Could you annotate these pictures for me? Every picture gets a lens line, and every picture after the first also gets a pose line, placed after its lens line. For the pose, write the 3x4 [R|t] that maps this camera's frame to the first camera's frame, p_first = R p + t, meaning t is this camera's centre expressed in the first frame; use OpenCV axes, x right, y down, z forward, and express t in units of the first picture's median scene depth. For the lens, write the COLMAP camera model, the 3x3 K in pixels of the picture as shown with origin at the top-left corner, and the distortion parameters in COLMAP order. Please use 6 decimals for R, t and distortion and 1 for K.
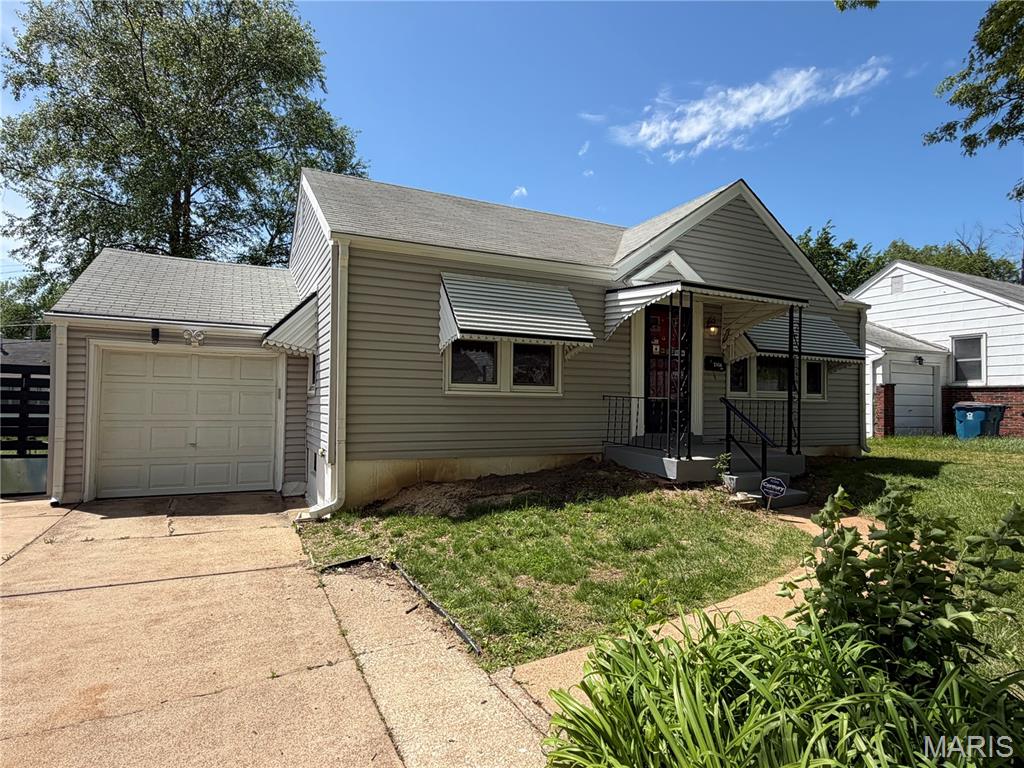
lens RADIAL K [[572.2, 0, 511.0], [0, 572.2, 384.9], [0, 0, 1]] dist [0.004589, 0.005947]
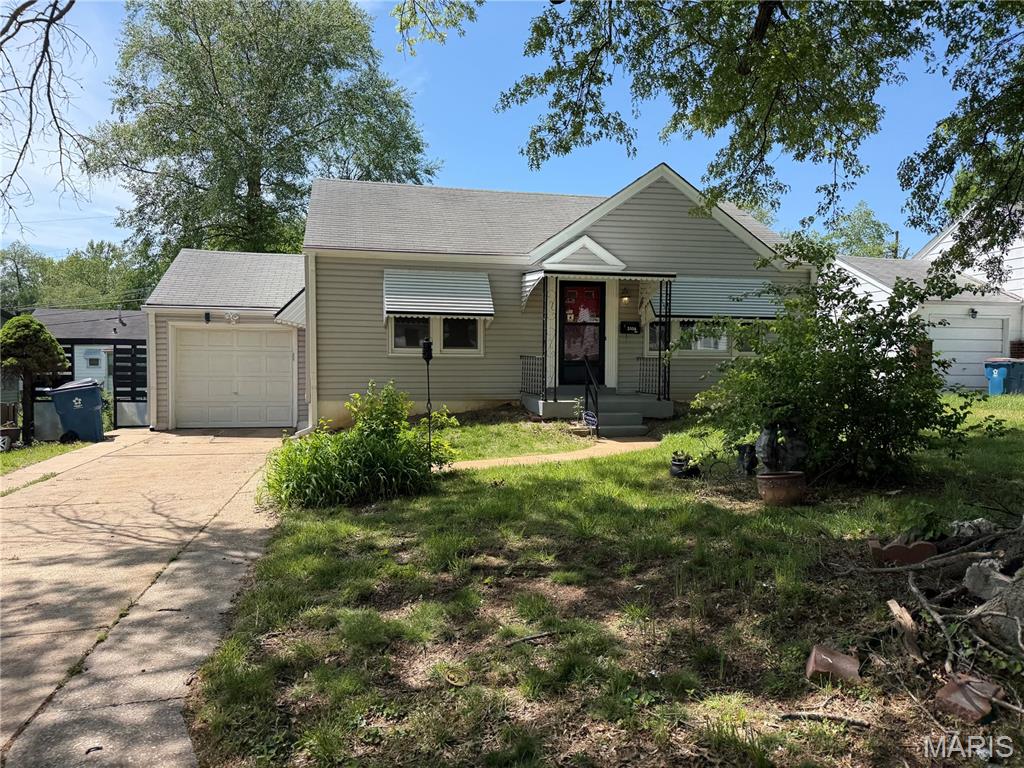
lens RADIAL K [[715.1, 0, 513.6], [0, 715.1, 383.5], [0, 0, 1]] dist [0.049731, -0.008692]
pose [[0.973131, -0.002864, -0.230236, 0.536537], [0.014420, 0.998718, 0.048524, 0.003425], [0.229802, -0.050540, 0.971924, -0.588570]]
